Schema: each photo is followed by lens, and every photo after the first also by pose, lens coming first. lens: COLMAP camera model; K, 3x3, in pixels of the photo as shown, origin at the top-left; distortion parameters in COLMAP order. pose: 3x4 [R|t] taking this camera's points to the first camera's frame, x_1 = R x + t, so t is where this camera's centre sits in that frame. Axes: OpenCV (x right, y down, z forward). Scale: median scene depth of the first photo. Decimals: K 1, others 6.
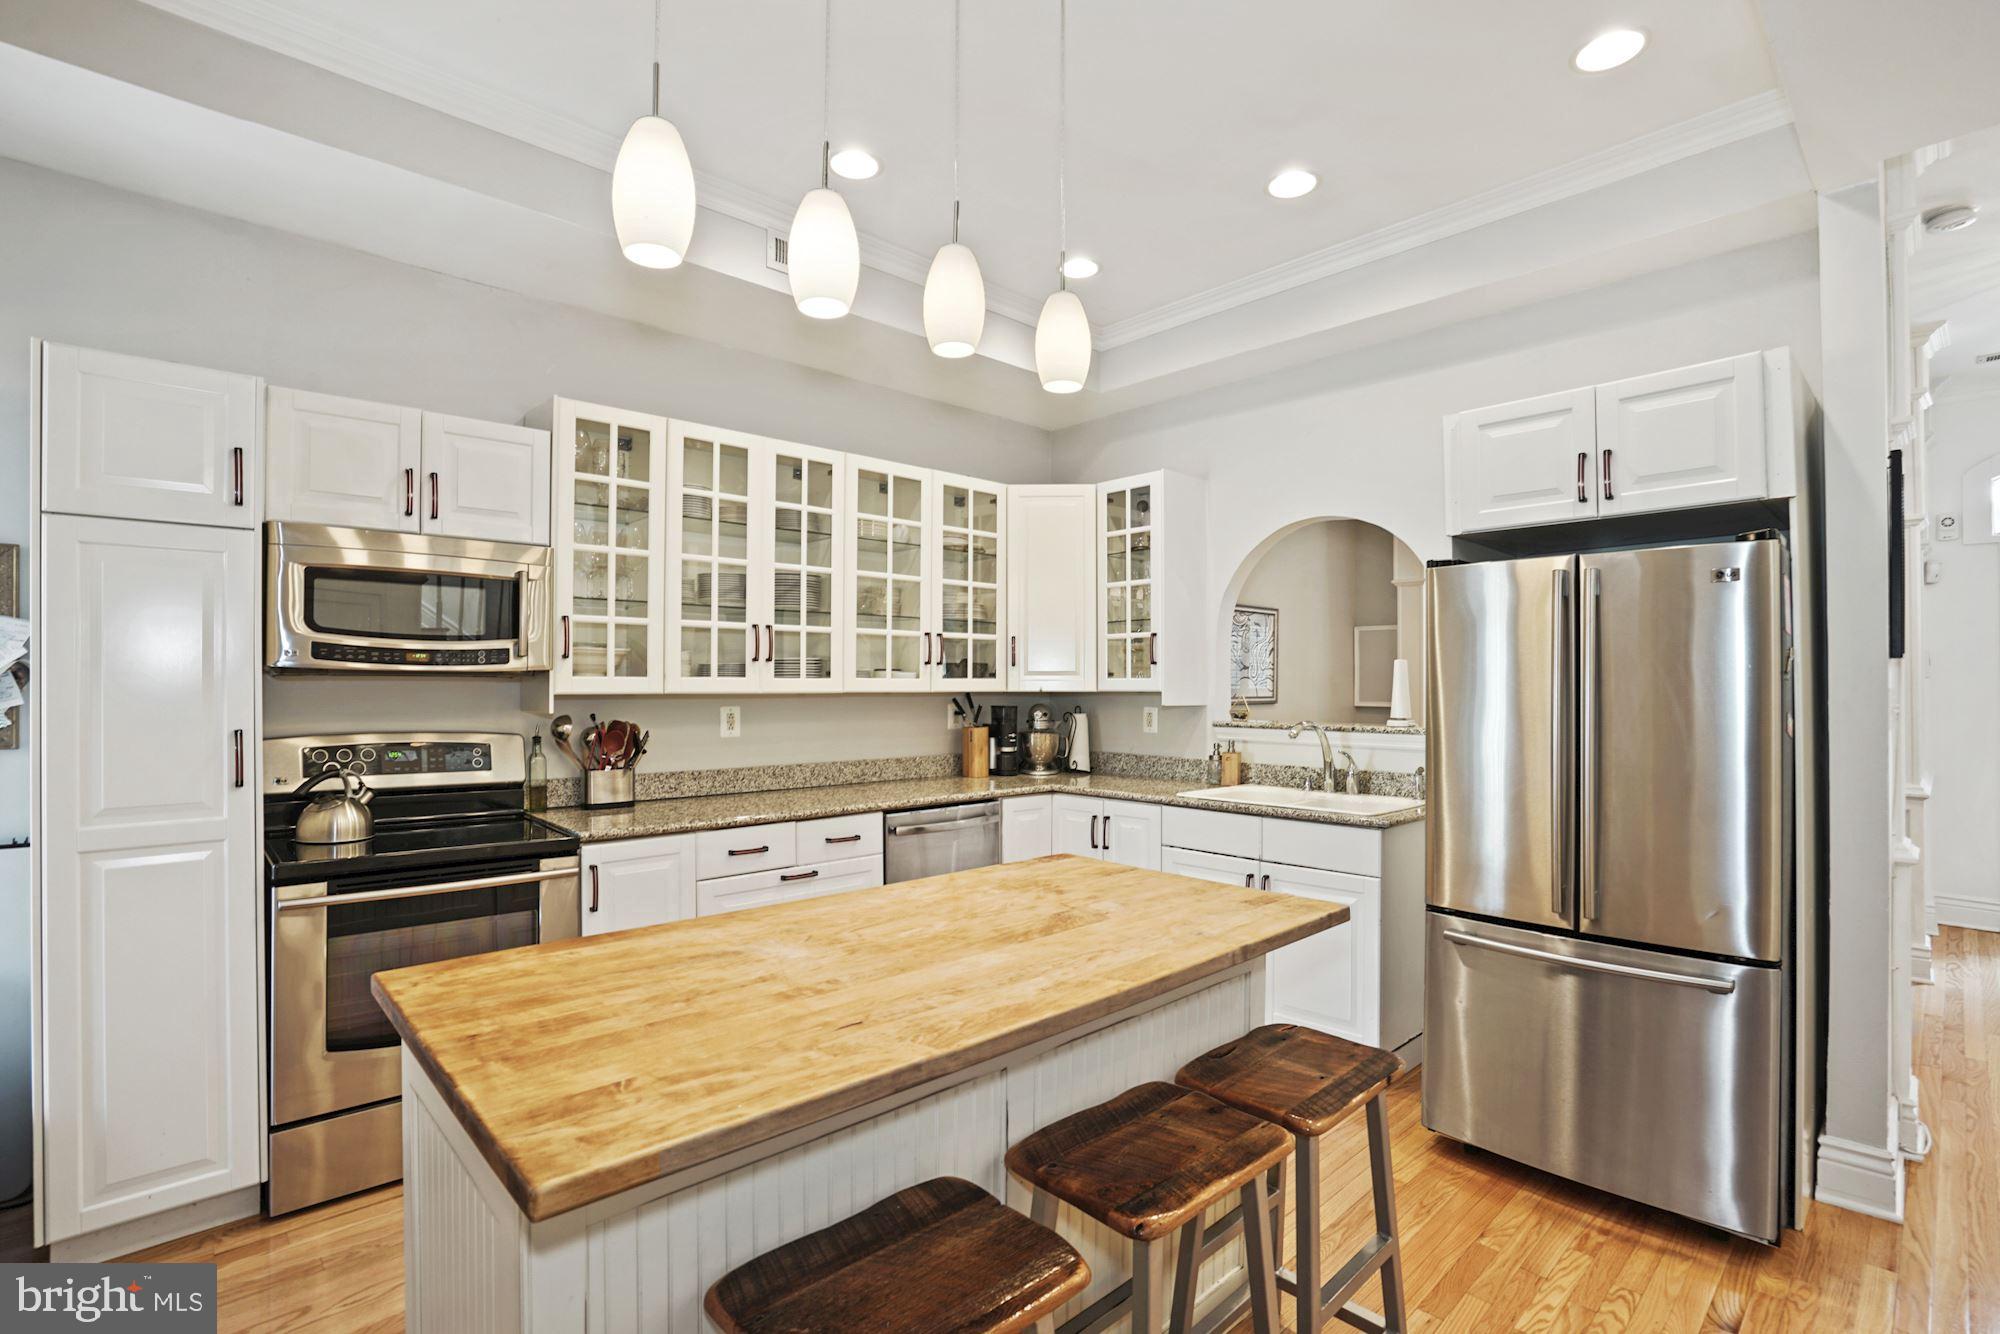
lens RADIAL K [[920.2, 0, 999.9], [0, 920.2, 670.4], [0, 0, 1]] dist [-0.034549, 0.008983]
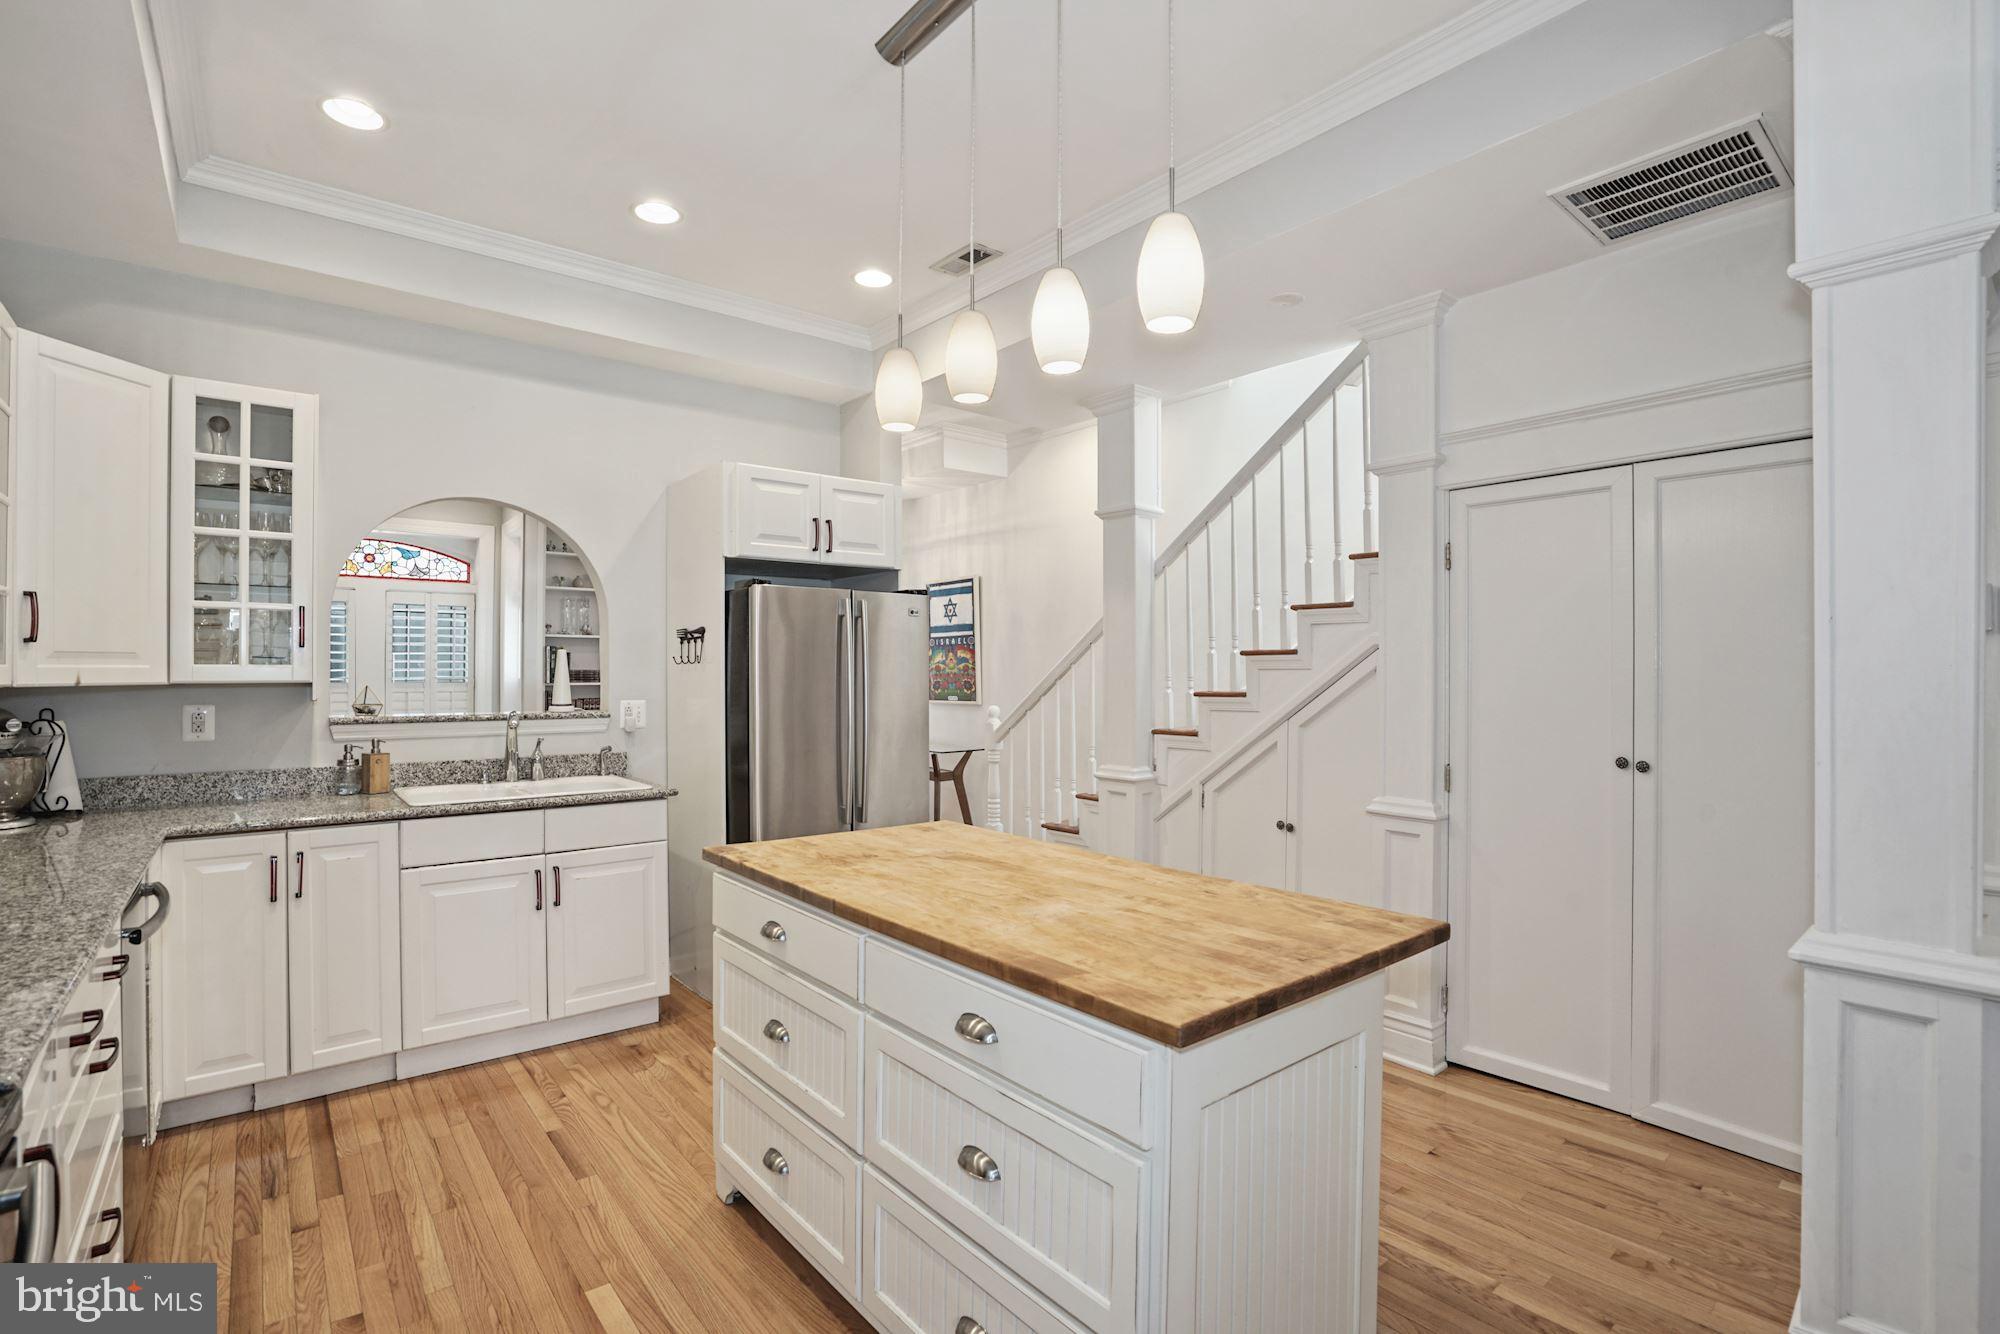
lens RADIAL K [[920.2, 0, 985.3], [0, 920.2, 661.9], [0, 0, 1]] dist [-0.034549, 0.008983]
pose [[0.069389, 0.005410, 0.997575, -1.293264], [-0.016266, 0.999858, -0.004291, -0.000959], [-0.997457, -0.015929, 0.069467, 0.930292]]
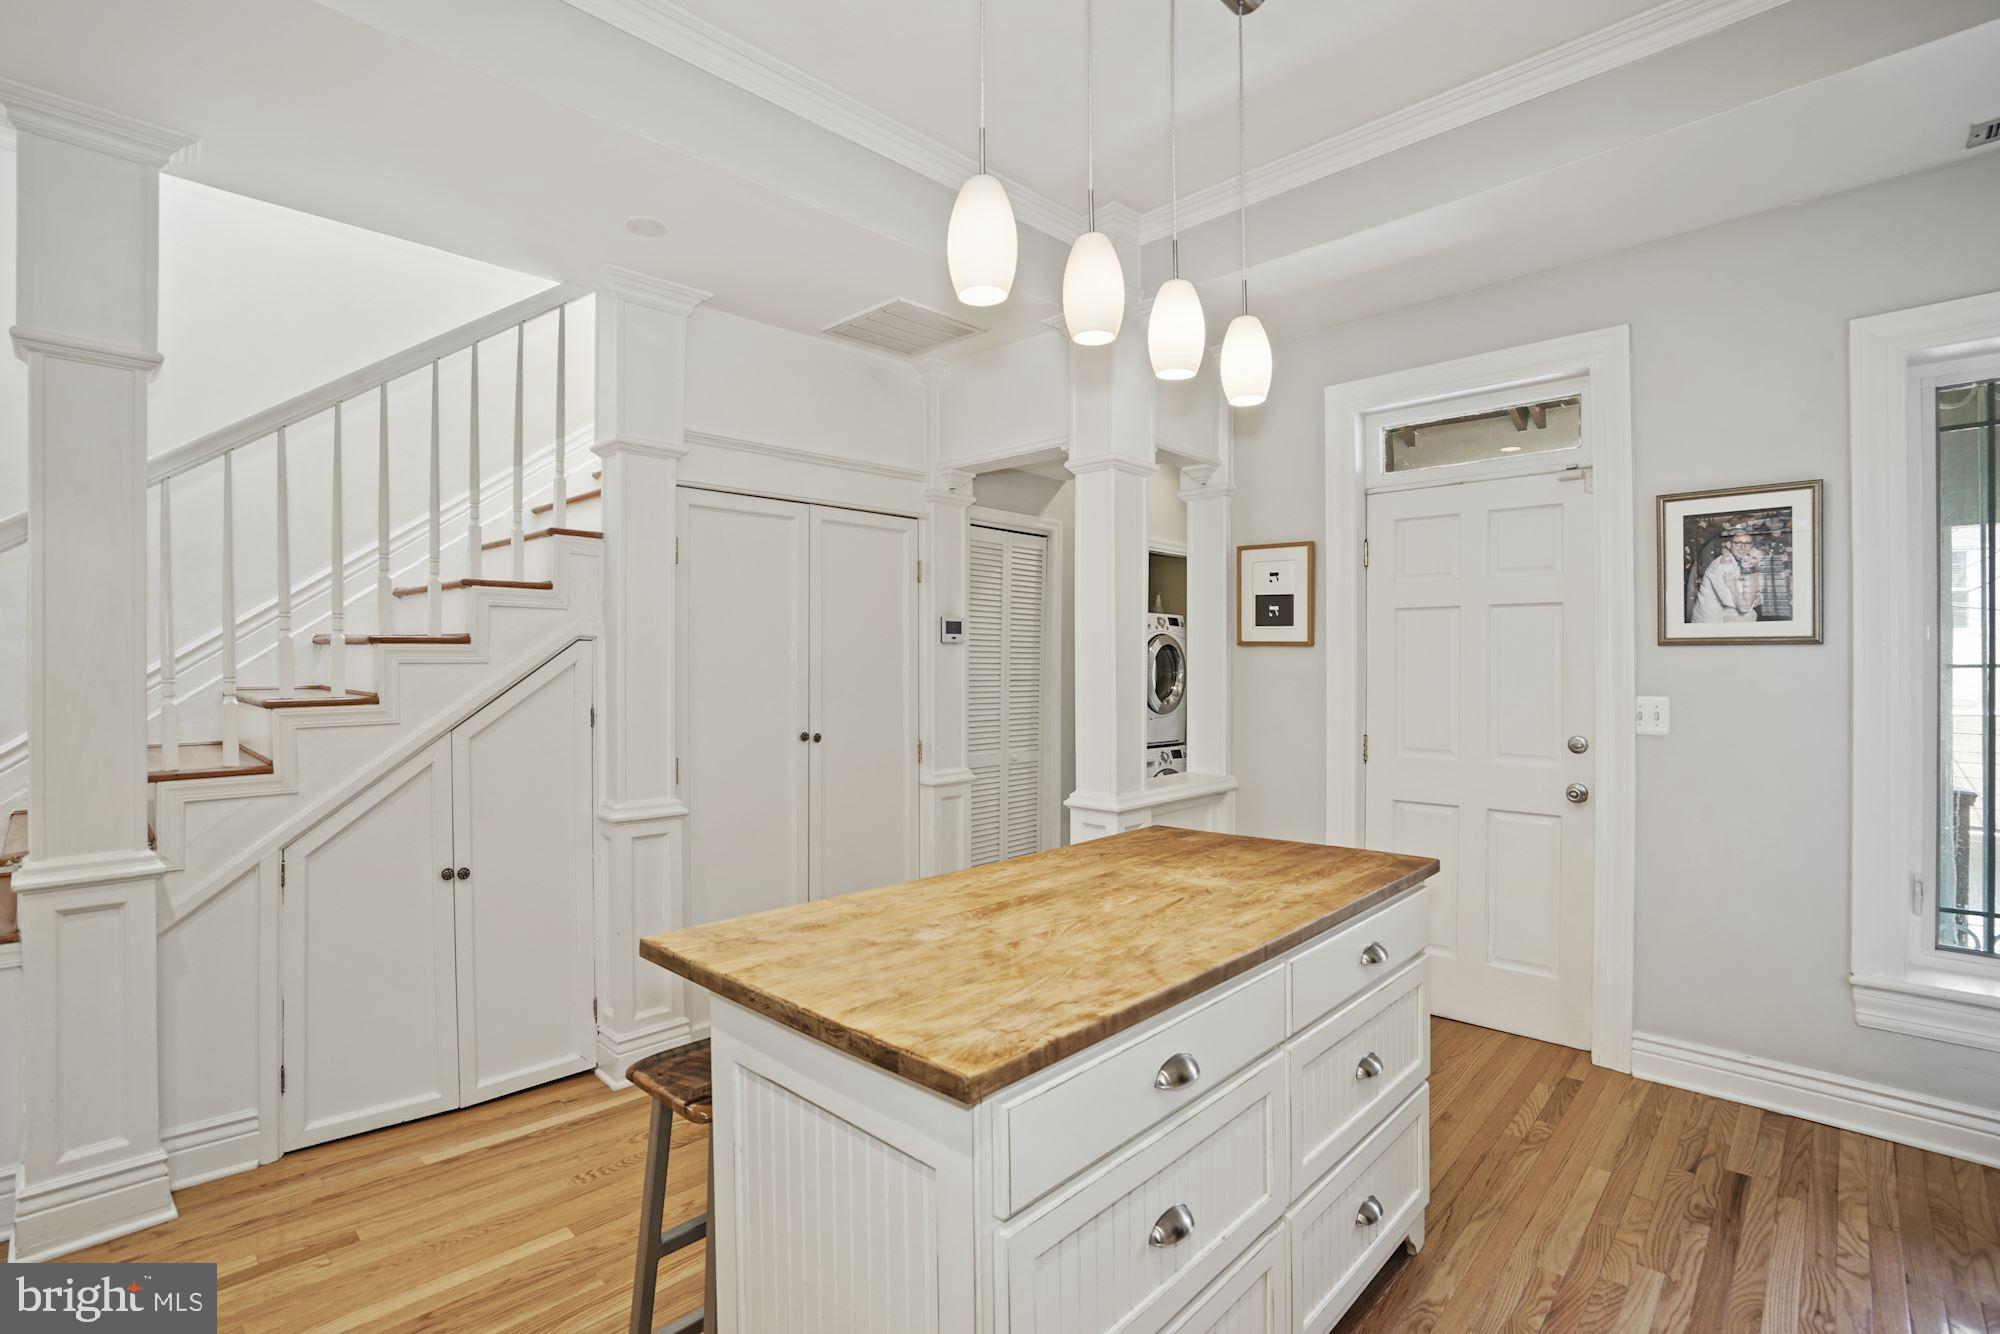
lens RADIAL K [[920.2, 0, 993.4], [0, 920.2, 675.4], [0, 0, 1]] dist [-0.034549, 0.008983]
pose [[-0.998956, -0.002152, -0.045626, 0.110836], [-0.001797, 0.999968, -0.007831, 0.030203], [0.045641, -0.007741, -0.998928, 2.066203]]
